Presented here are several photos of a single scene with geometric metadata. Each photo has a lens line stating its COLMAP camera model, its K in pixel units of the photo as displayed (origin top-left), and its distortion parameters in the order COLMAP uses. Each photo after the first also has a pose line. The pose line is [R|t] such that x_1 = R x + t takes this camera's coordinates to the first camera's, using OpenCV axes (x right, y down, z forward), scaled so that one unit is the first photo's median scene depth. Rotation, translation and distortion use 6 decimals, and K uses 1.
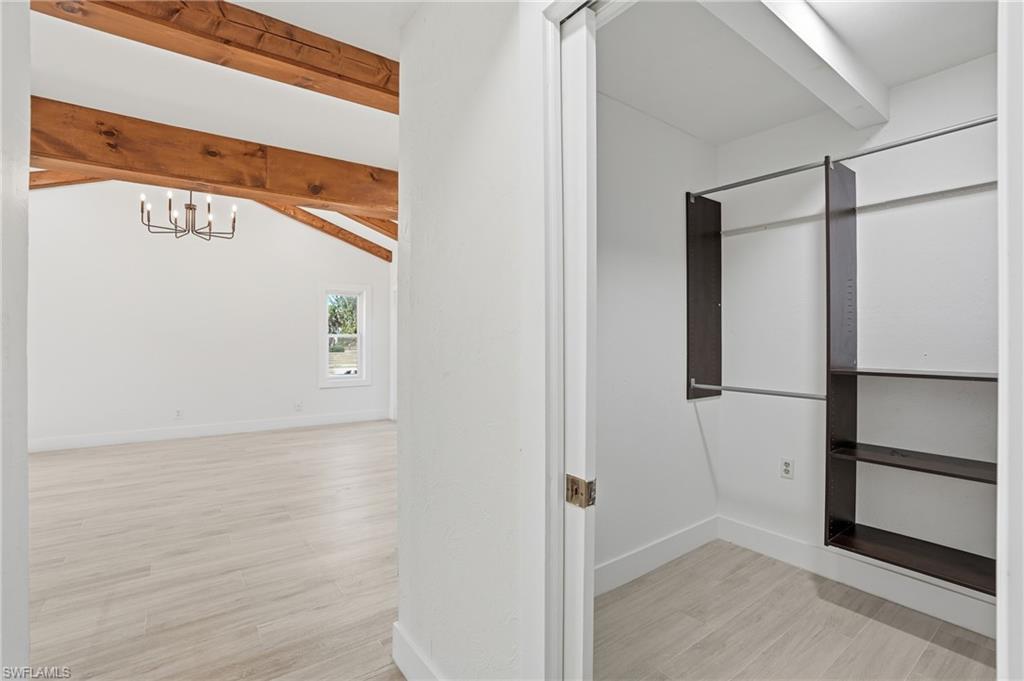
lens RADIAL K [[474.5, 0, 513.7], [0, 474.5, 339.0], [0, 0, 1]] dist [-0.065288, 0.021738]
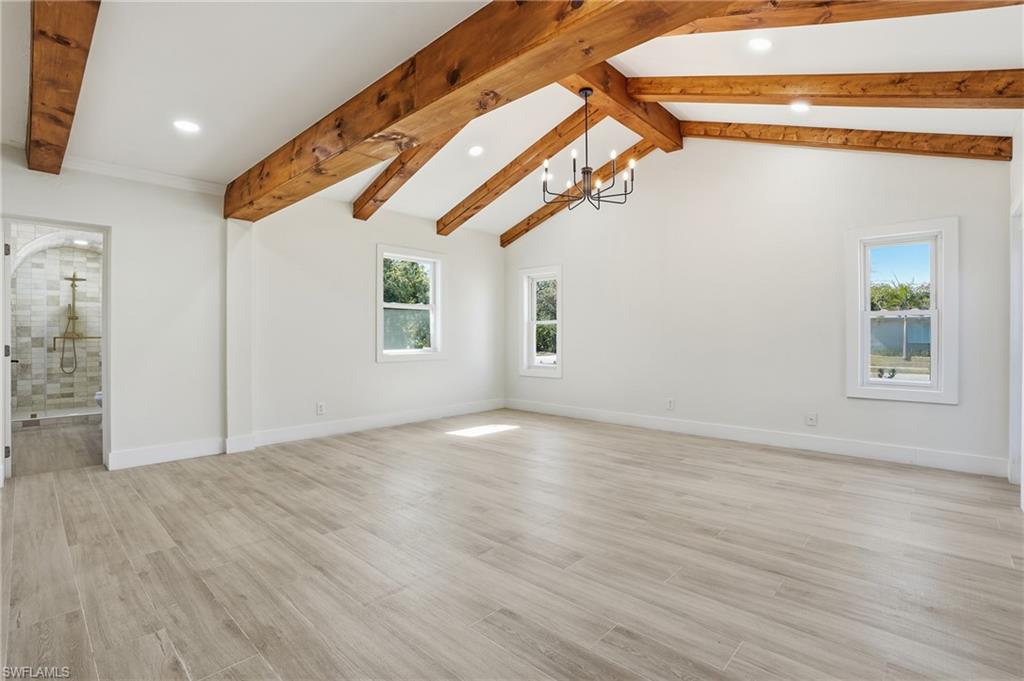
lens RADIAL K [[474.5, 0, 513.7], [0, 474.5, 339.0], [0, 0, 1]] dist [-0.065288, 0.021738]
pose [[0.185985, 0.004070, -0.982544, 0.266760], [-0.001600, 0.999991, 0.003839, 0.057749], [0.982551, 0.000858, 0.185990, 1.024354]]
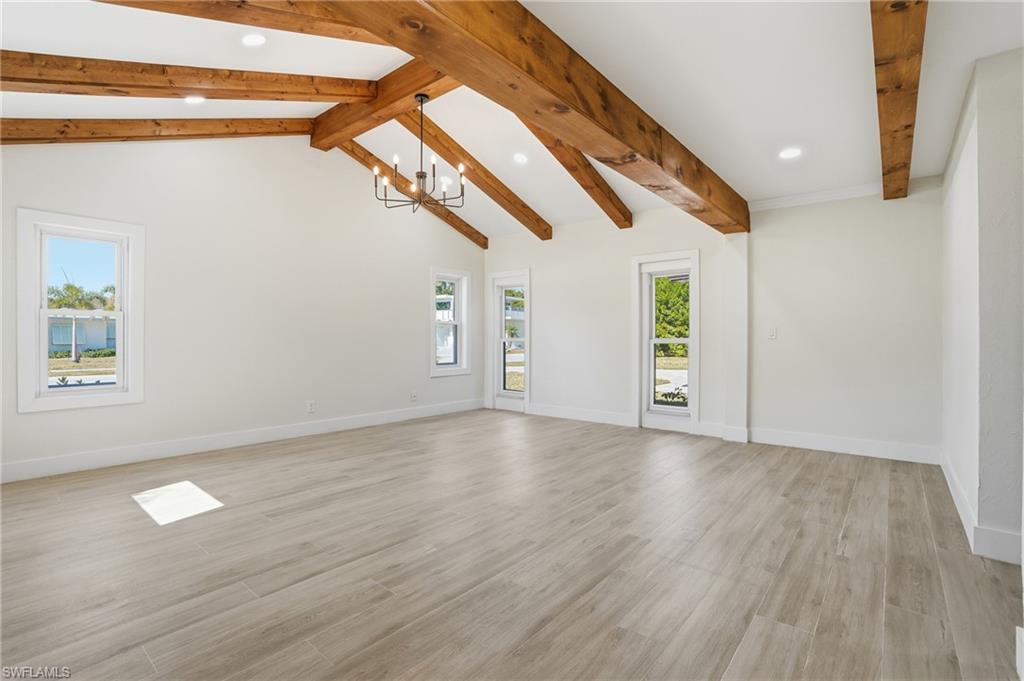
lens RADIAL K [[474.5, 0, 513.7], [0, 474.5, 339.0], [0, 0, 1]] dist [-0.065288, 0.021738]
pose [[0.971067, -0.001646, 0.238801, -1.117505], [0.001348, 0.999998, 0.001413, 0.060203], [-0.238803, -0.001050, 0.971067, 0.057897]]
